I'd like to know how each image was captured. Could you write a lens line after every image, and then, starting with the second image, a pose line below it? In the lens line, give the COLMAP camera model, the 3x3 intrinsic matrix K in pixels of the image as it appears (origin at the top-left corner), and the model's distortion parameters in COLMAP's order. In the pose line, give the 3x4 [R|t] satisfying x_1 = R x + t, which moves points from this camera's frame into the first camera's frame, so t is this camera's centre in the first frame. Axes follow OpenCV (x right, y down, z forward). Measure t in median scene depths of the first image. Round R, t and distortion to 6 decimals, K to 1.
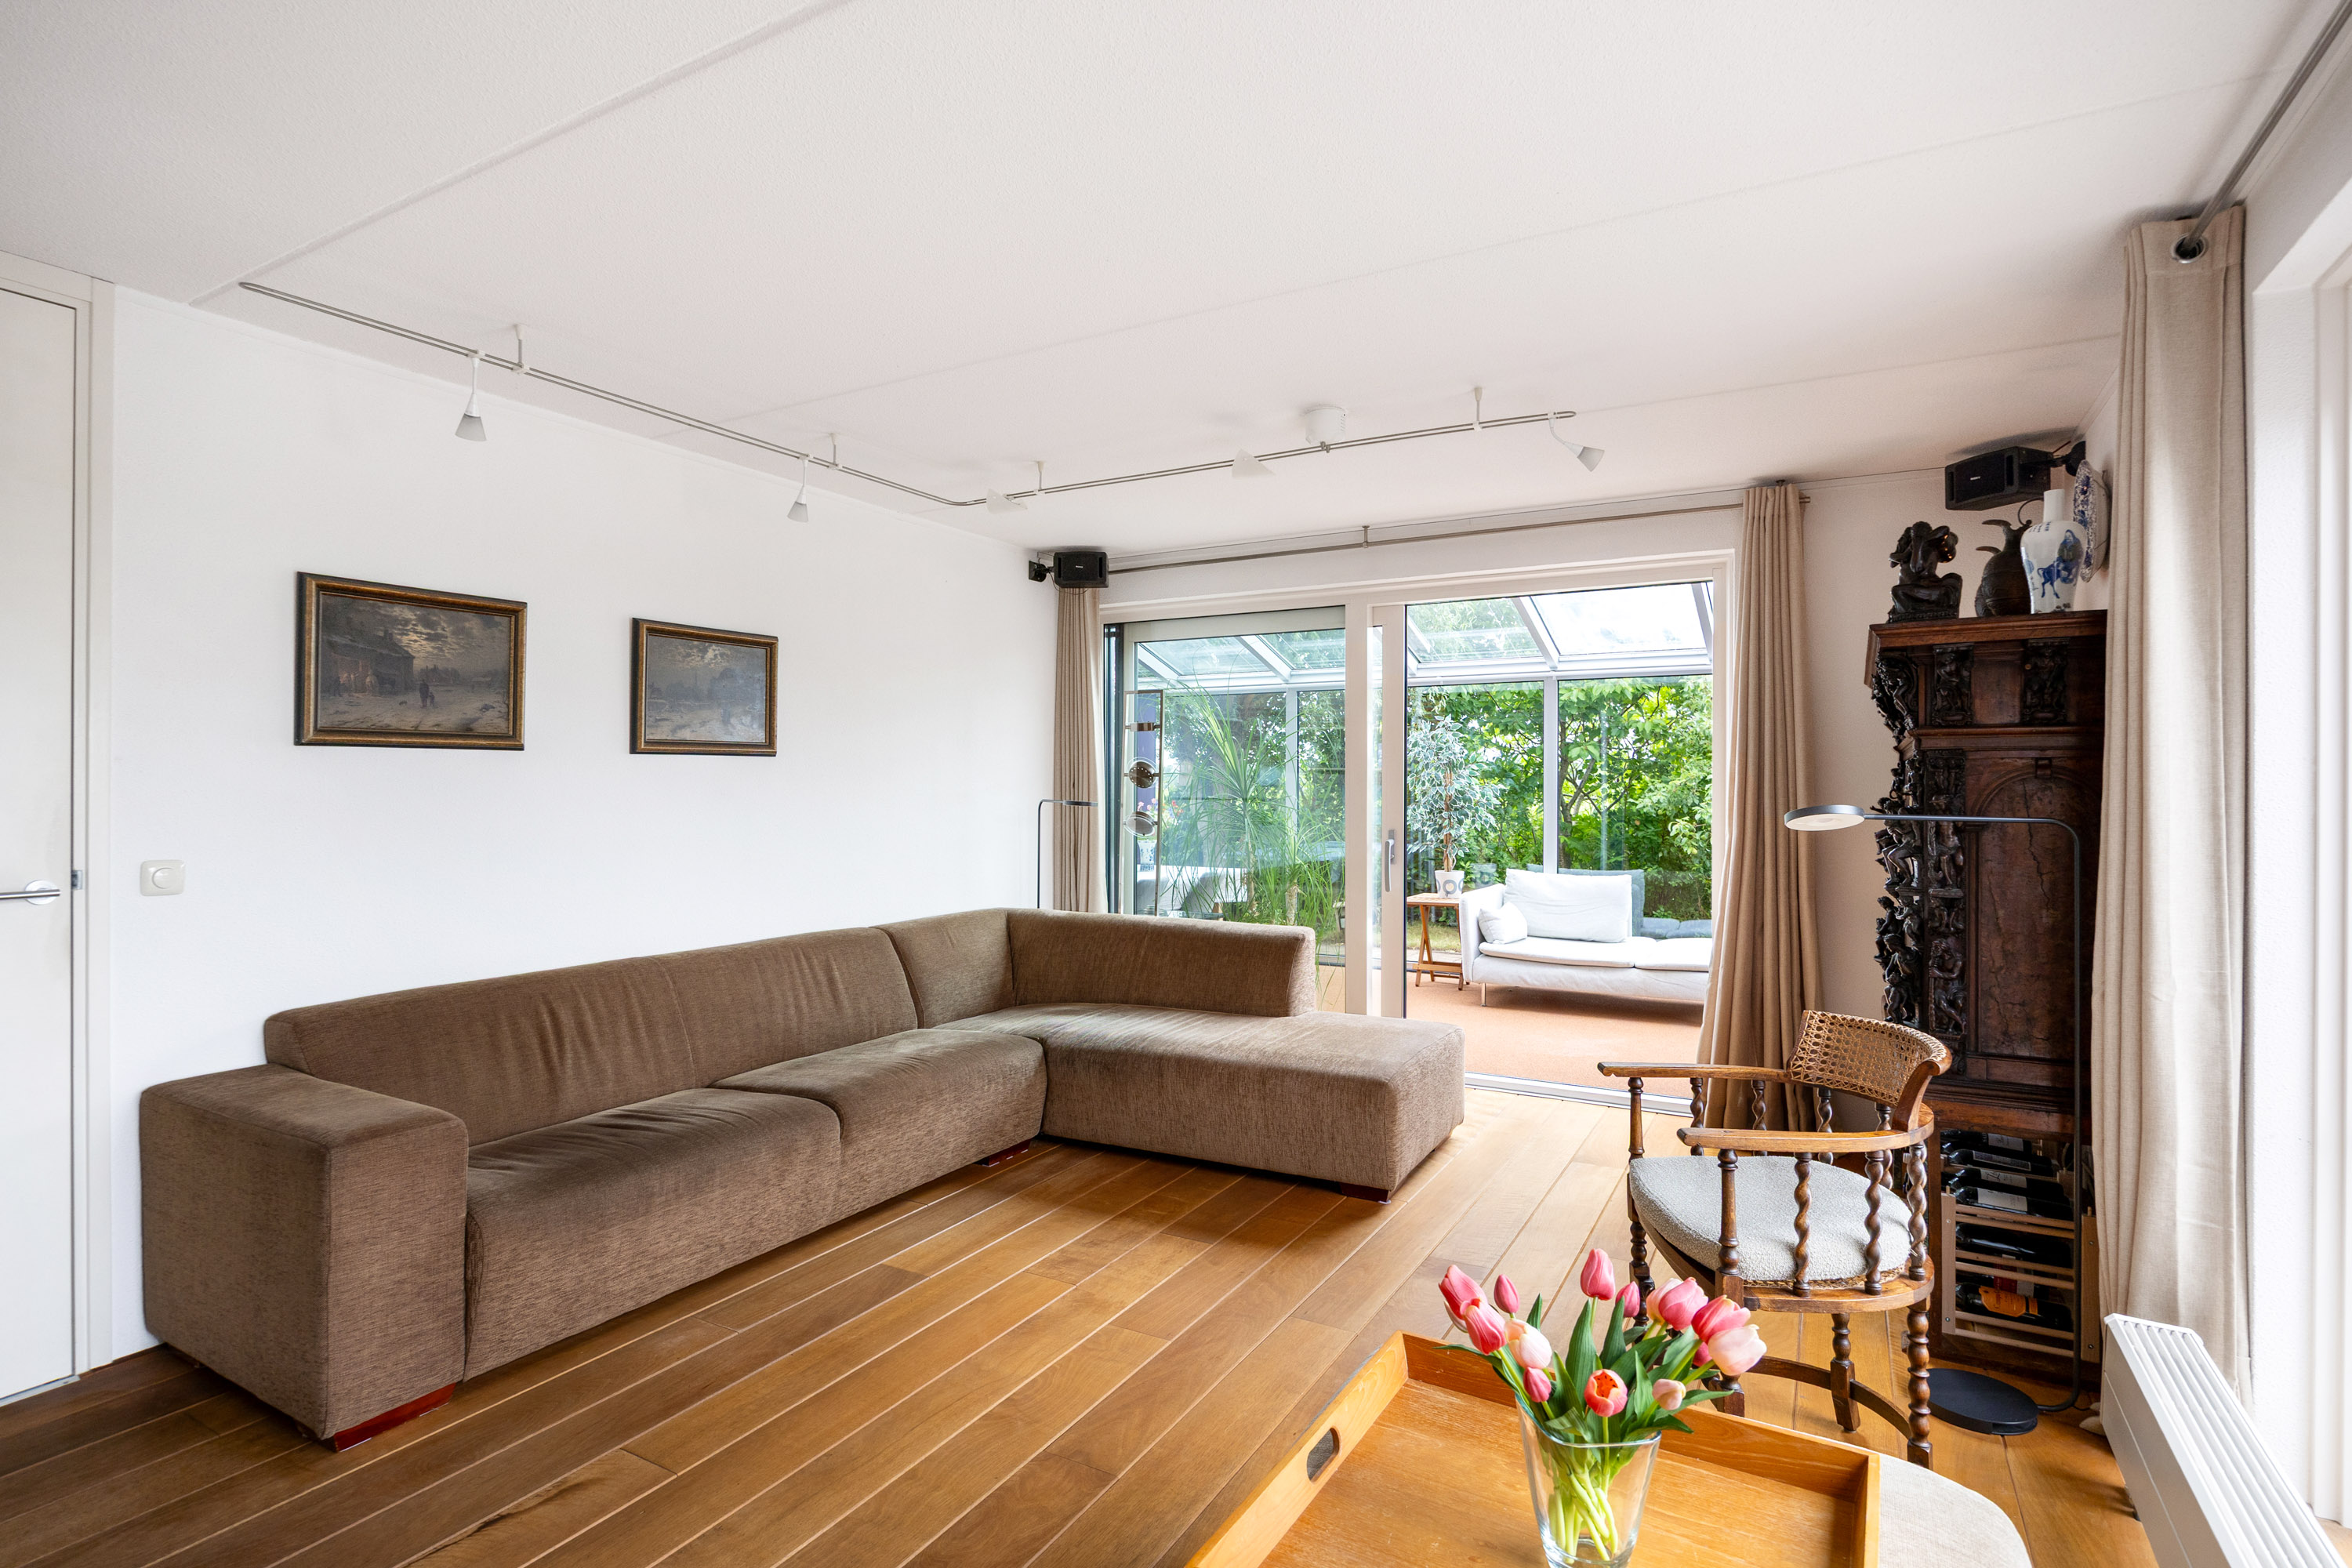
lens RADIAL K [[1152.4, 0, 1172.3], [0, 1152.4, 782.2], [0, 0, 1]] dist [-0.003366, -0.000521]
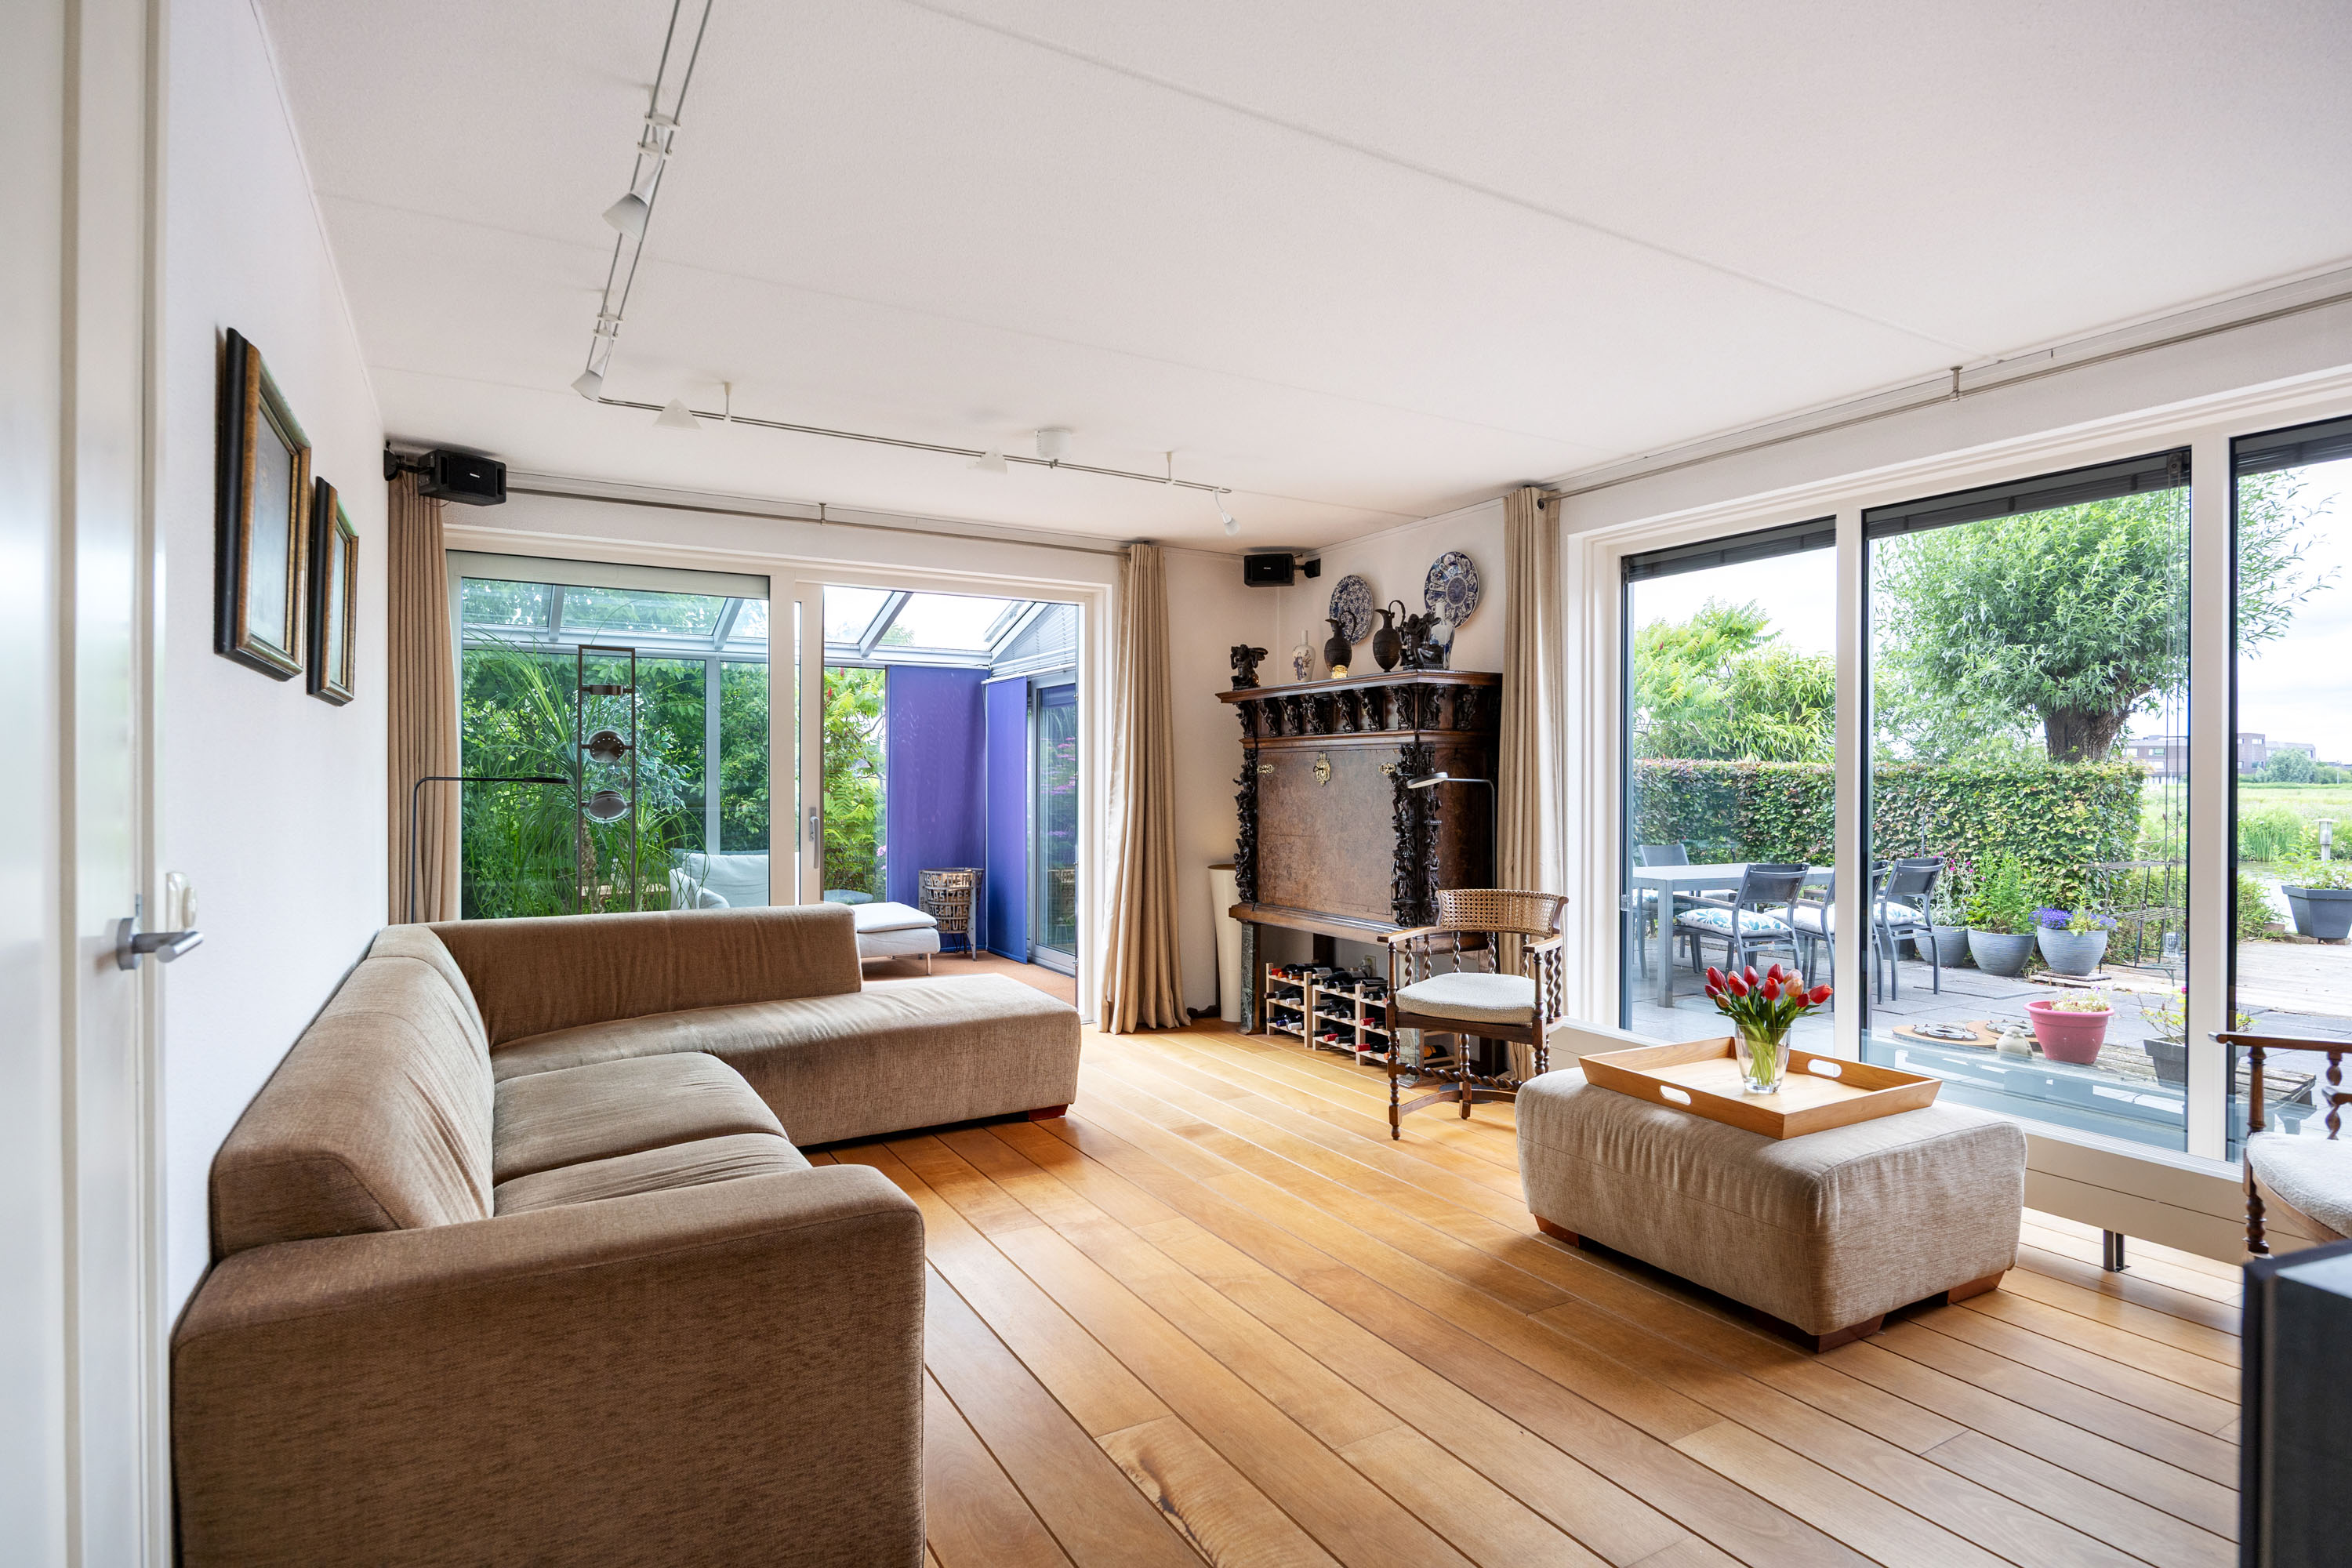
lens RADIAL K [[1230.5, 0, 1176.0], [0, 1230.5, 788.4], [0, 0, 1]] dist [0.003563, -0.000009]
pose [[0.510133, -0.005966, 0.860075, -0.787284], [-0.006362, 0.999922, 0.010709, 0.015733], [-0.860072, -0.010935, 0.510055, 0.250338]]
